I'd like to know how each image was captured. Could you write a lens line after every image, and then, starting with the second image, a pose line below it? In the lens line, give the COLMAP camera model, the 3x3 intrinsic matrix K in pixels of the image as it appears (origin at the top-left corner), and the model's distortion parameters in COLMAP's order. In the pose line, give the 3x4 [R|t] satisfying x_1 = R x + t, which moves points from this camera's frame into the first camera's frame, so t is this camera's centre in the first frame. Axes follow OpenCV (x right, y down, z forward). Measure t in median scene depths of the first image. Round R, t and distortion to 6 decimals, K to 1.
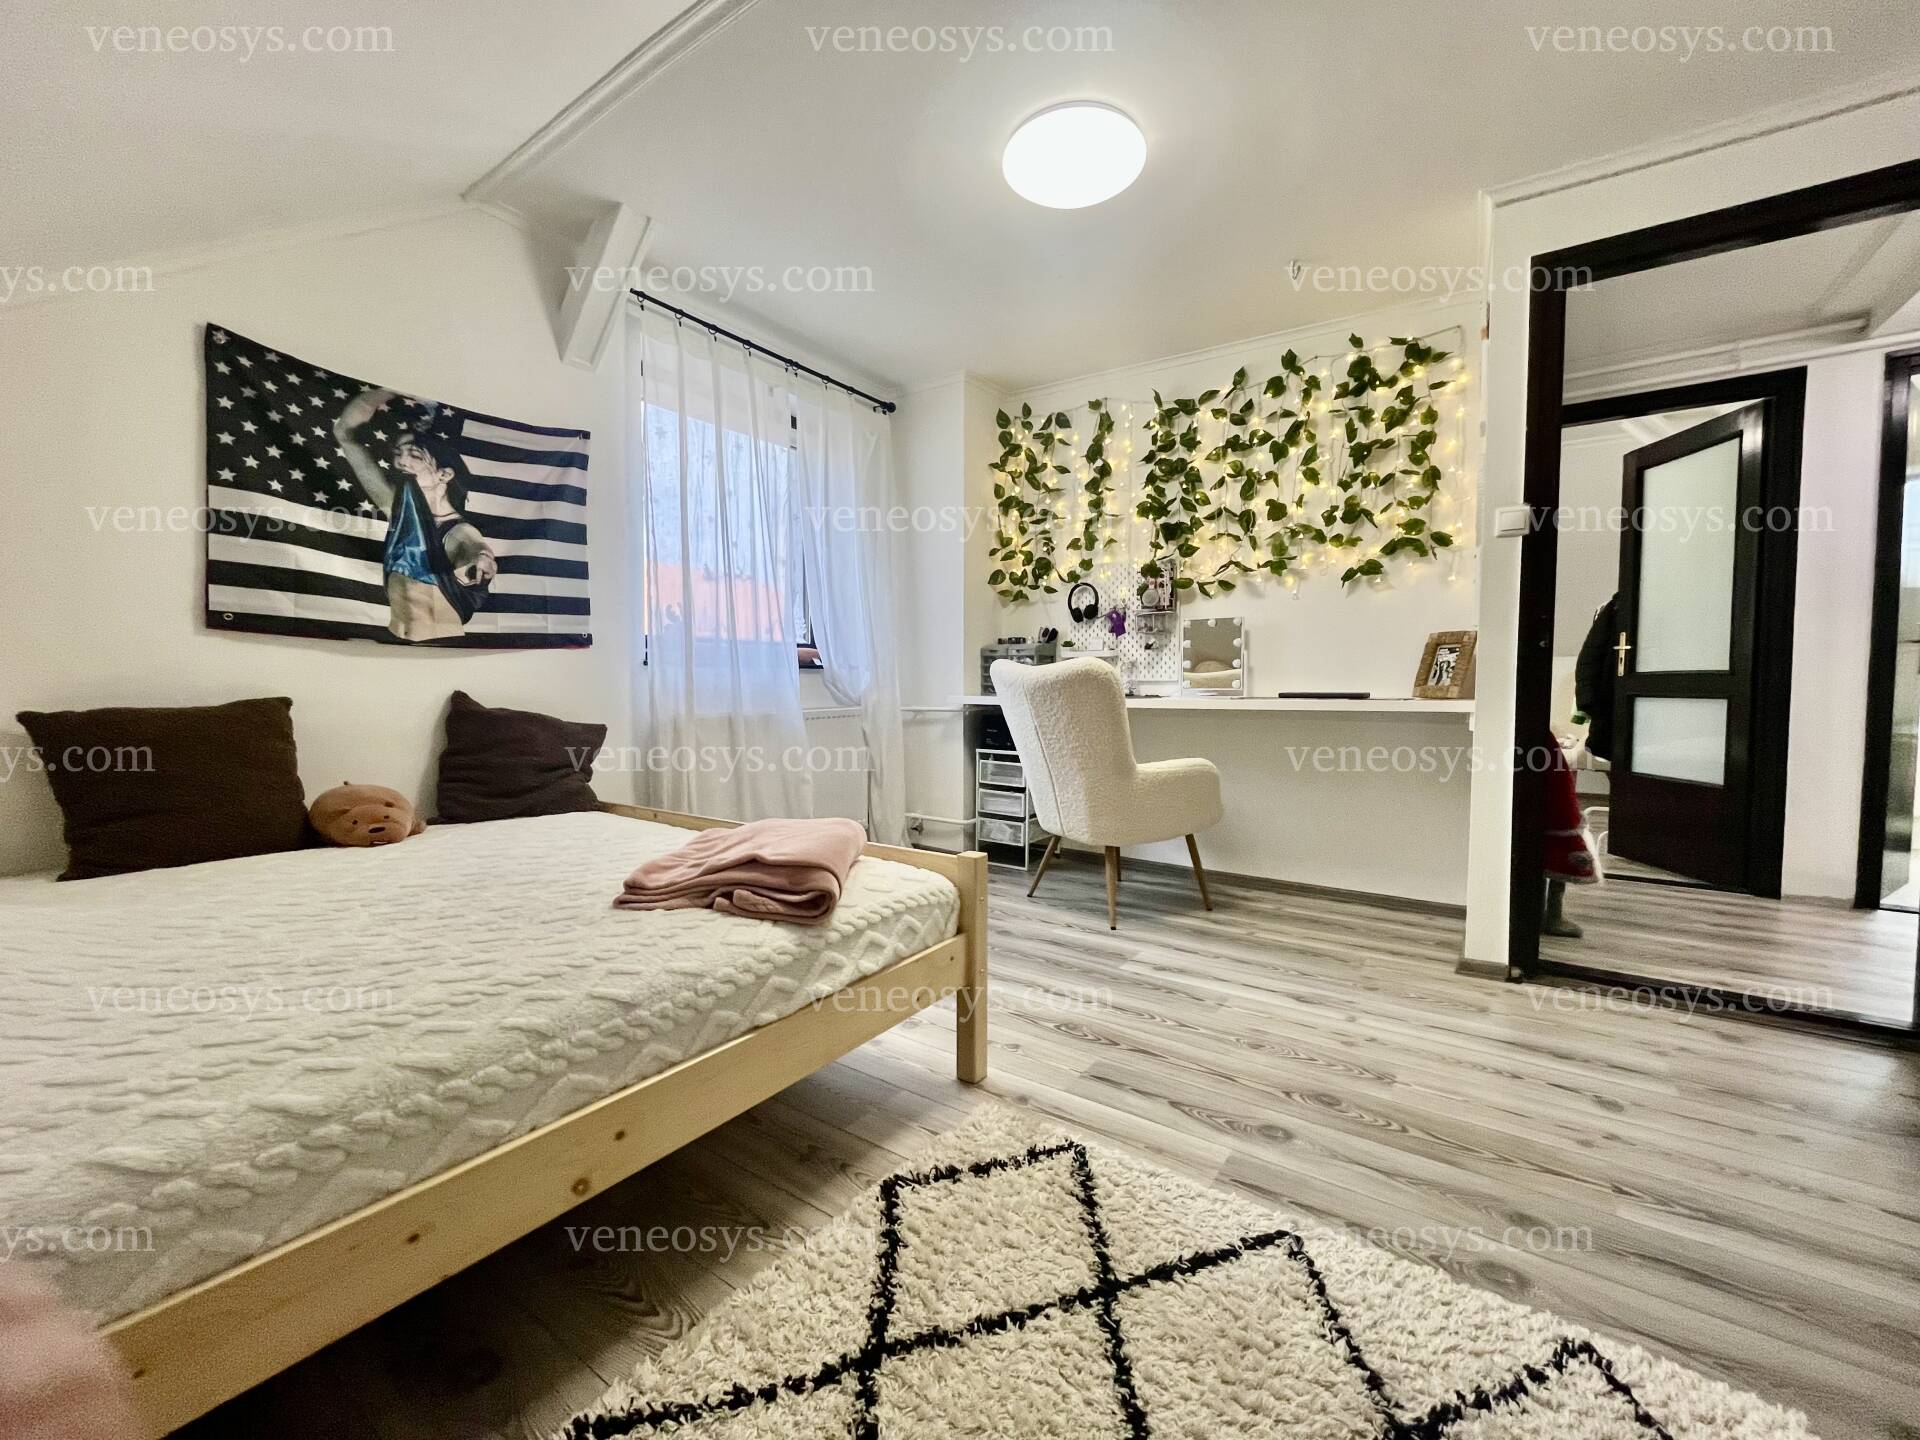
lens RADIAL K [[775.1, 0, 964.2], [0, 775.1, 720.9], [0, 0, 1]] dist [-0.001044, 0.000288]
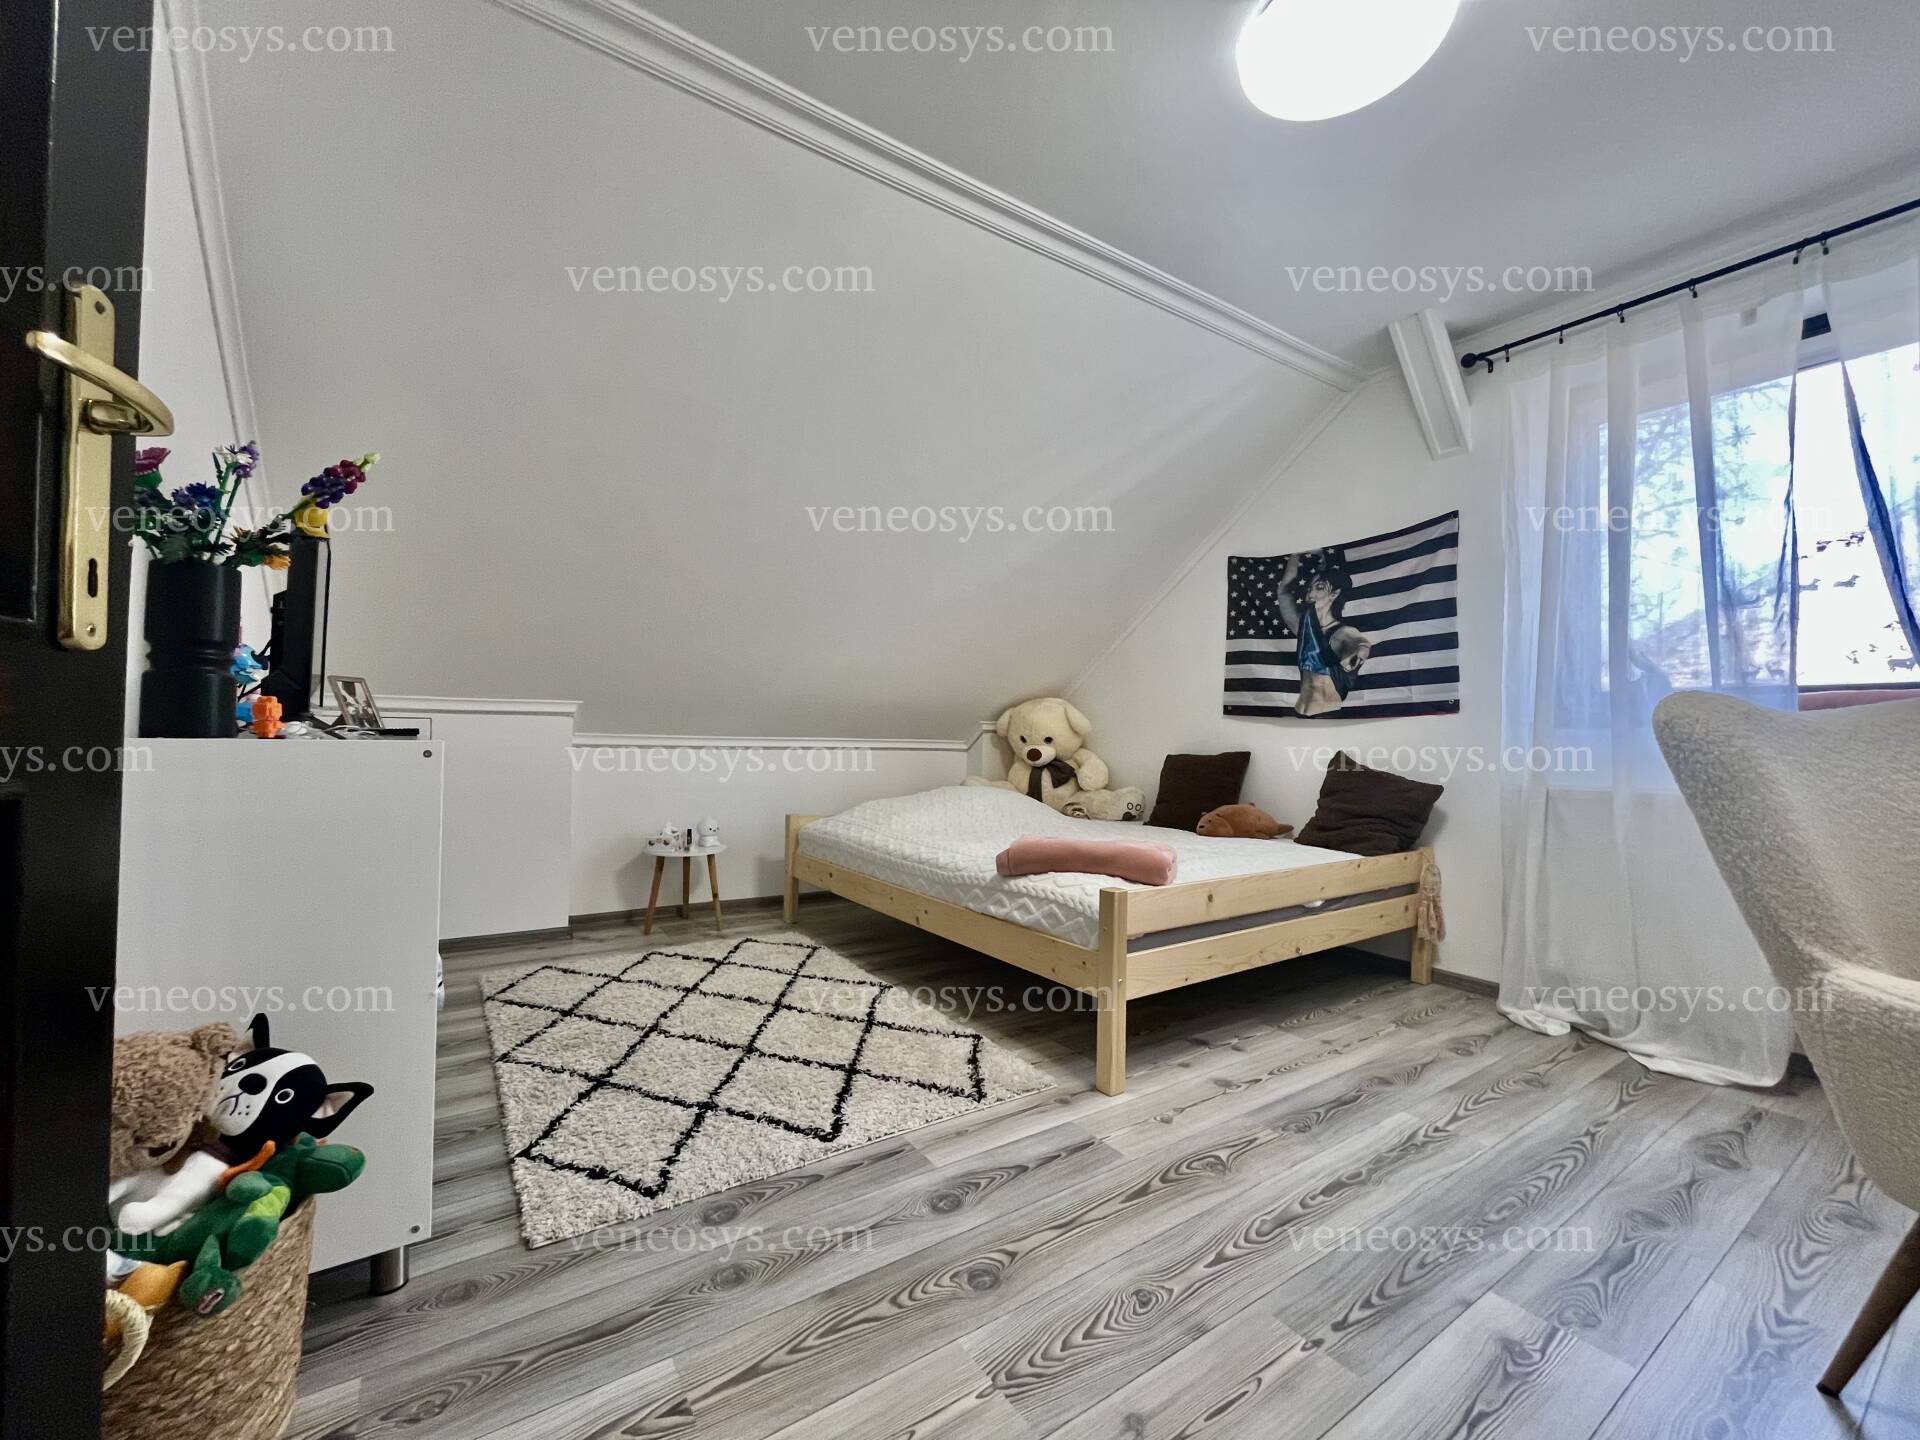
lens RADIAL K [[775.1, 0, 954.3], [0, 775.1, 728.6], [0, 0, 1]] dist [-0.001044, 0.000288]
pose [[-0.351771, -0.019710, -0.935878, 0.917369], [-0.063024, 0.998008, 0.002671, -0.041726], [0.933962, 0.059922, -0.352313, 0.919908]]
